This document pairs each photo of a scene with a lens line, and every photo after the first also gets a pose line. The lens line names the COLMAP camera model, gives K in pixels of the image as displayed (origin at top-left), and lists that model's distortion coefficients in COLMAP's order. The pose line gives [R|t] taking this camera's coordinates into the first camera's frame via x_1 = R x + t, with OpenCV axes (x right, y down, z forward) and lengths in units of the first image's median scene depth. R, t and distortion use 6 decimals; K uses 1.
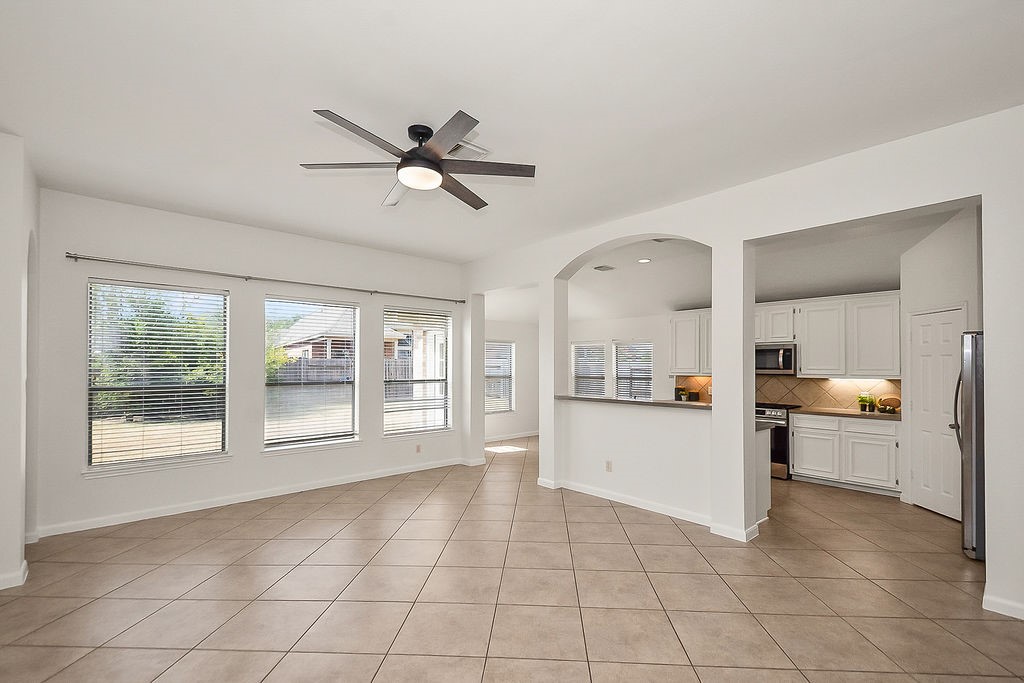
lens RADIAL K [[460.3, 0, 519.7], [0, 460.3, 359.8], [0, 0, 1]] dist [0.016844, 0.000095]
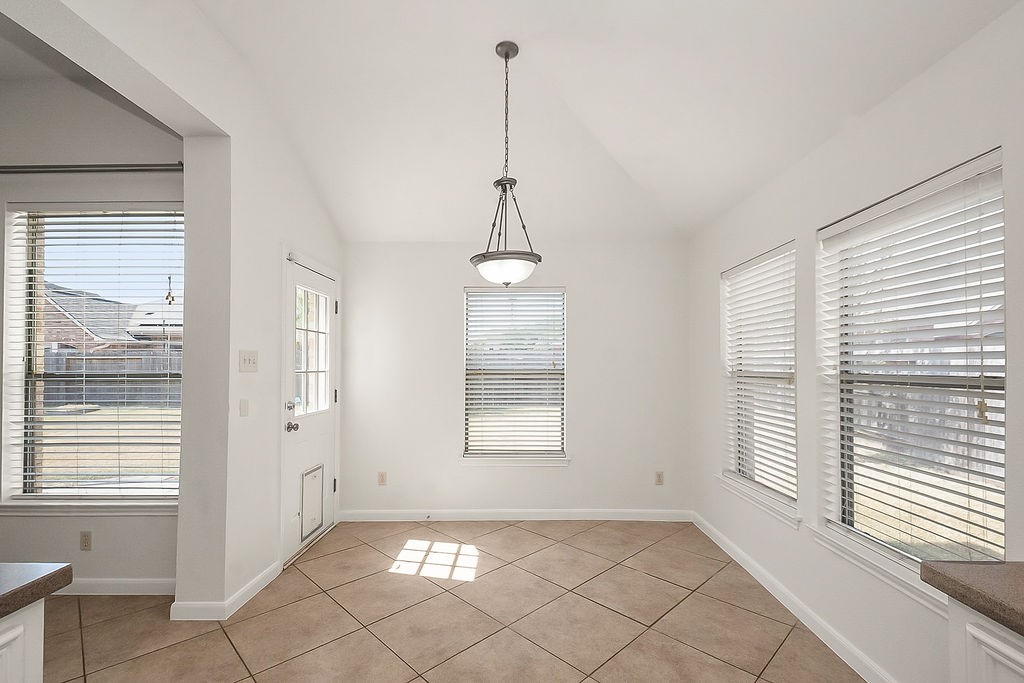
lens RADIAL K [[460.3, 0, 519.7], [0, 460.3, 359.8], [0, 0, 1]] dist [0.016844, 0.000095]
pose [[0.730047, -0.012378, -0.683285, 0.369313], [0.012966, 0.999907, -0.004260, 0.040170], [0.683274, -0.005750, 0.730140, 0.954697]]
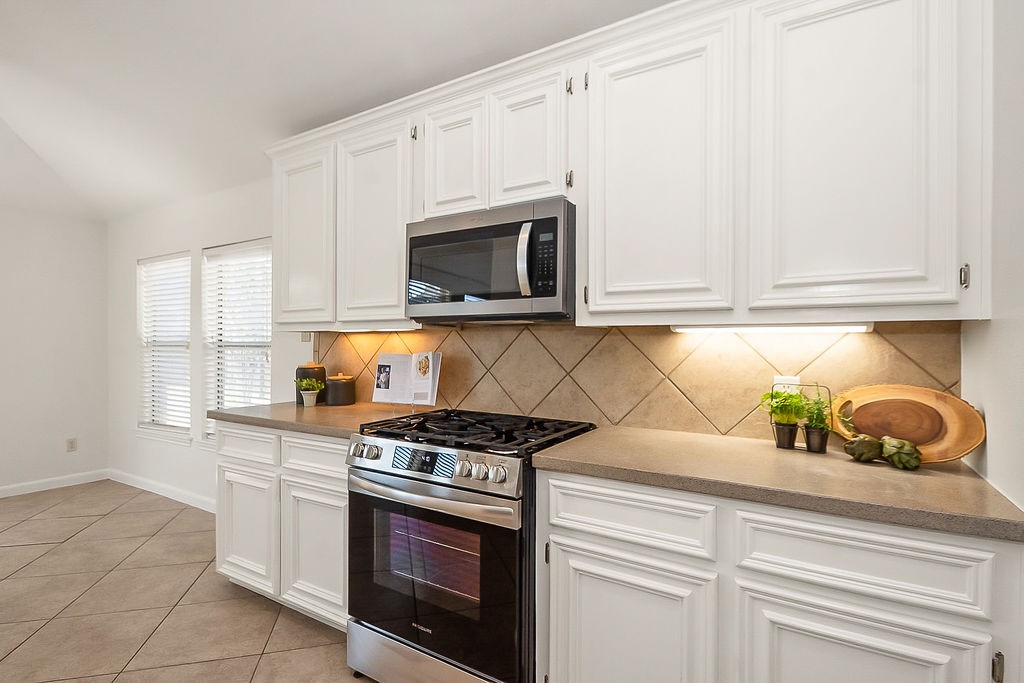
lens RADIAL K [[496.3, 0, 512.0], [0, 496.3, 341.5], [0, 0, 1]] dist [-0.012305, -0.000381]
pose [[0.962292, -0.001349, 0.272014, 0.479537], [-0.002621, 0.999895, 0.014231, 0.042759], [-0.272005, -0.014407, 0.962188, 0.723142]]
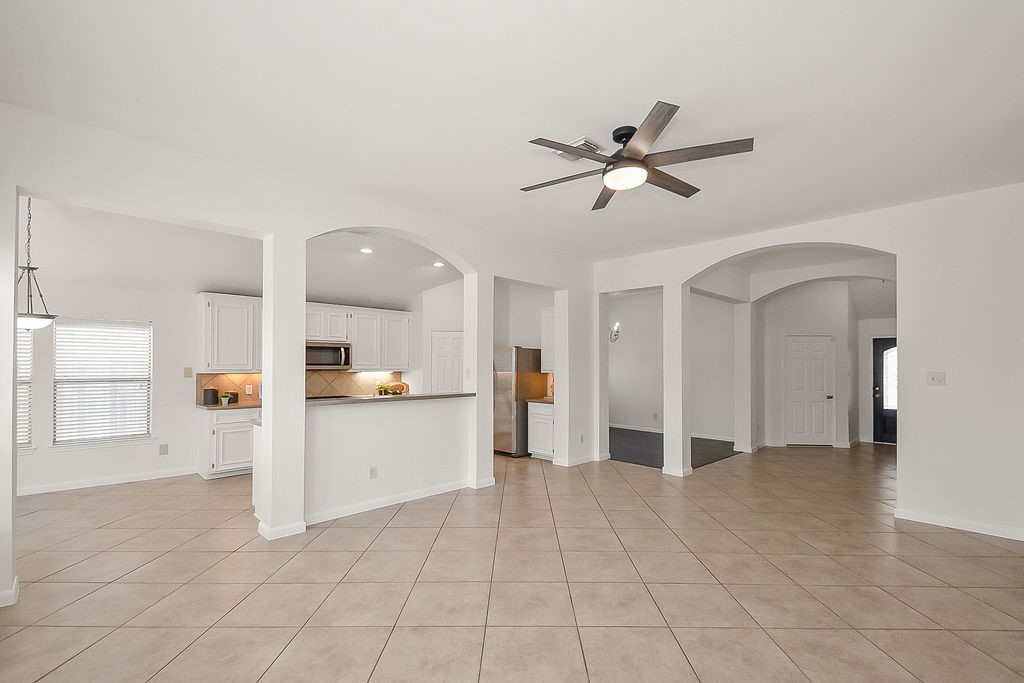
lens RADIAL K [[460.3, 0, 519.7], [0, 460.3, 359.8], [0, 0, 1]] dist [0.016844, 0.000095]
pose [[-0.046476, 0.006408, 0.998899, -0.591423], [-0.018504, 0.999802, -0.007275, 0.007981], [-0.998748, -0.018822, -0.046348, 0.615426]]
